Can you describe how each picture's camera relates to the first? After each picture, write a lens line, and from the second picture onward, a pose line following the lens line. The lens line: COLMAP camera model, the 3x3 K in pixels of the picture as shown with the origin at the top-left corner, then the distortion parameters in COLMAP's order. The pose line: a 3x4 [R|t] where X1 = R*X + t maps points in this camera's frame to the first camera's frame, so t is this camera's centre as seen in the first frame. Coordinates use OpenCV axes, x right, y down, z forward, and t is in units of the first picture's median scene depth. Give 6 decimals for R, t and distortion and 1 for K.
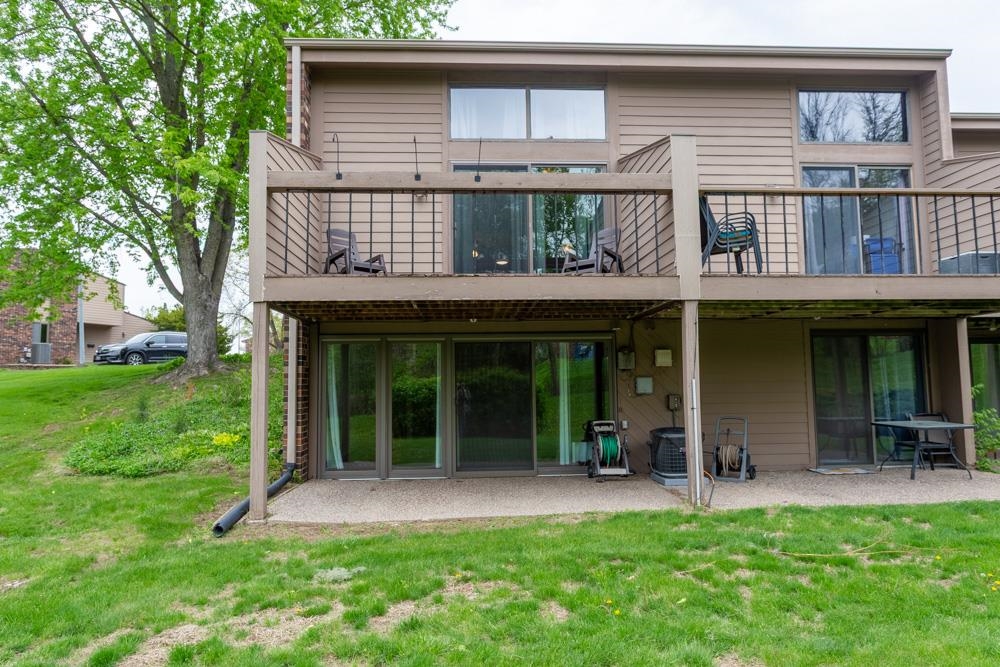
lens RADIAL K [[623.0, 0, 500.0], [0, 623.0, 333.5], [0, 0, 1]] dist [0.000166, -0.000308]
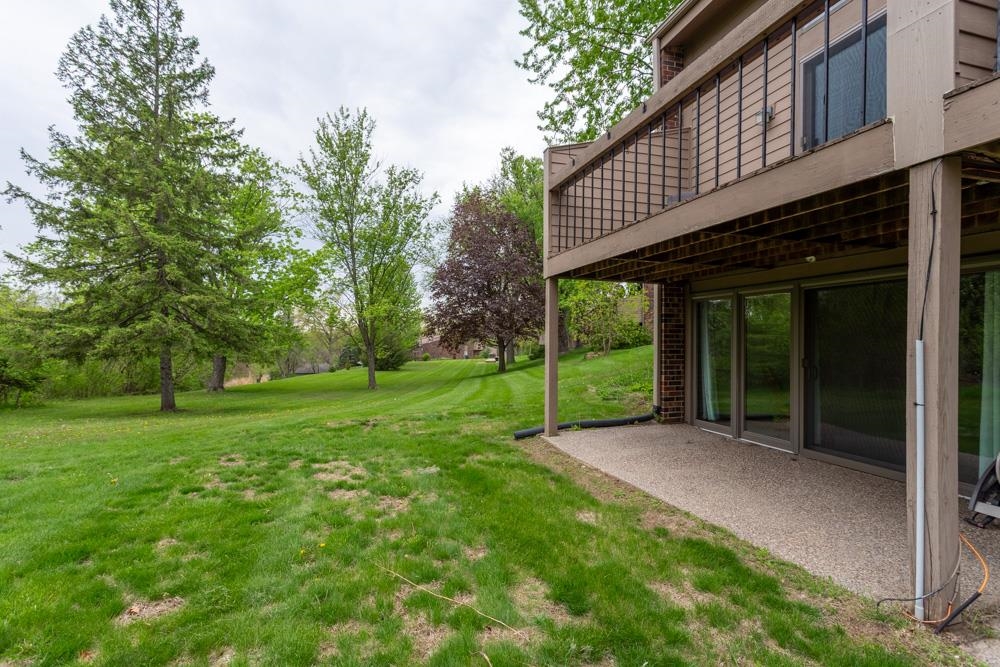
lens RADIAL K [[471.9, 0, 495.8], [0, 471.9, 334.4], [0, 0, 1]] dist [-0.000549, 0.000042]
pose [[0.223022, 0.003652, -0.974807, 0.568823], [0.078991, 0.996637, 0.021805, 0.037482], [0.971608, -0.081864, 0.221983, 0.620650]]
